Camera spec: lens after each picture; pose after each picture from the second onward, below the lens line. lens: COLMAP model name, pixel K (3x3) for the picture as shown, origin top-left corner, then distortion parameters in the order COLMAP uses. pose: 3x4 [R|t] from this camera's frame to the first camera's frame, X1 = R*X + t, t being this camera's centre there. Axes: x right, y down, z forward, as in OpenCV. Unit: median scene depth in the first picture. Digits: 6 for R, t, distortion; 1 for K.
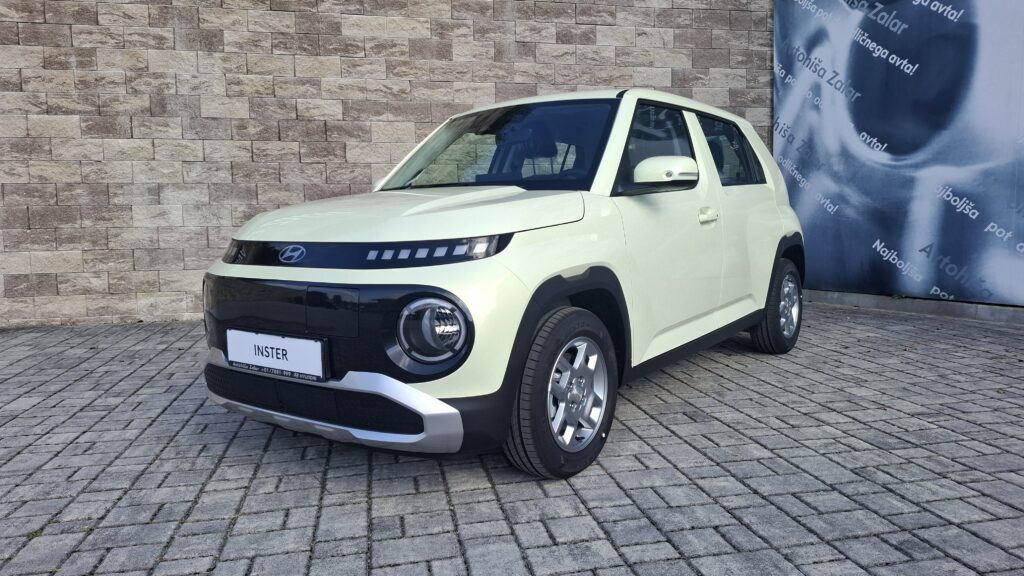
lens RADIAL K [[707.6, 0, 514.0], [0, 707.6, 284.6], [0, 0, 1]] dist [0.075456, -0.078185]
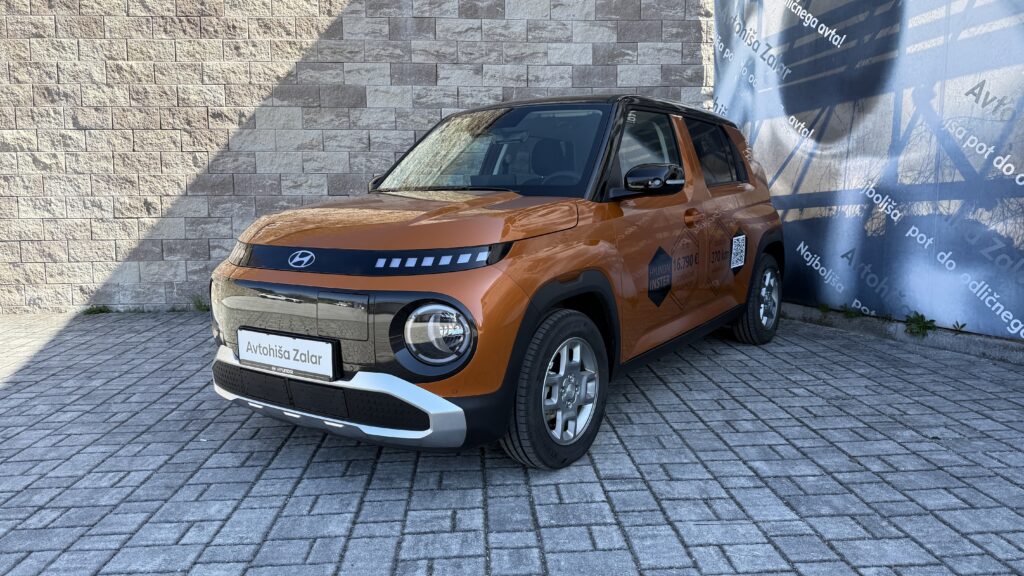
lens RADIAL K [[717.2, 0, 510.6], [0, 717.2, 293.6], [0, 0, 1]] dist [0.045389, -0.057958]
pose [[0.990647, 0.024185, -0.134293, 0.282097], [-0.018633, 0.998925, 0.042442, -0.031204], [0.135175, -0.039543, 0.990032, 0.094917]]
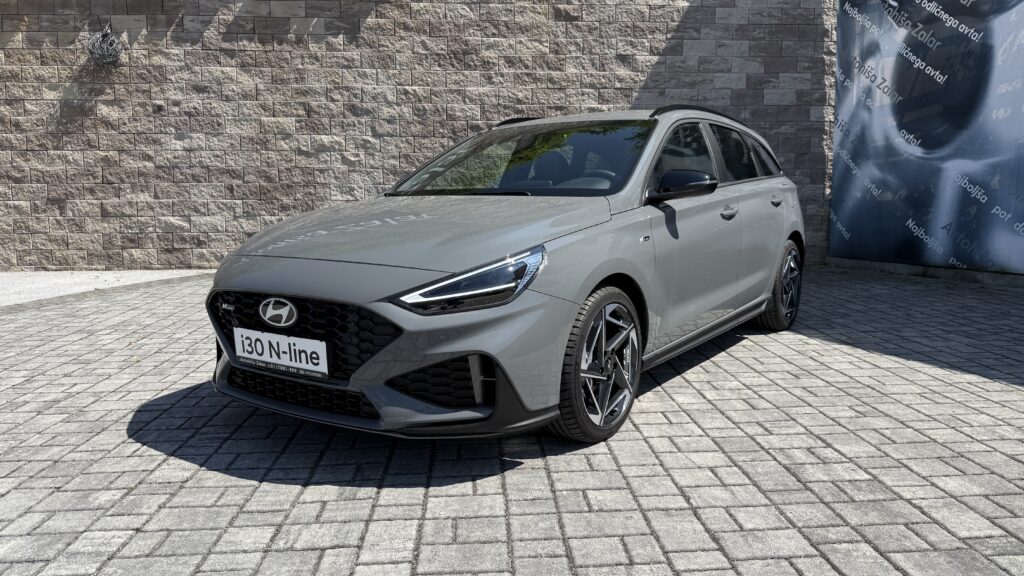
lens RADIAL K [[717.2, 0, 514.6], [0, 717.2, 294.4], [0, 0, 1]] dist [0.045389, -0.057958]
pose [[0.990157, 0.032251, -0.136198, 0.012054], [-0.025892, 0.998502, 0.048207, 0.024511], [0.137548, -0.044207, 0.989508, -0.319835]]
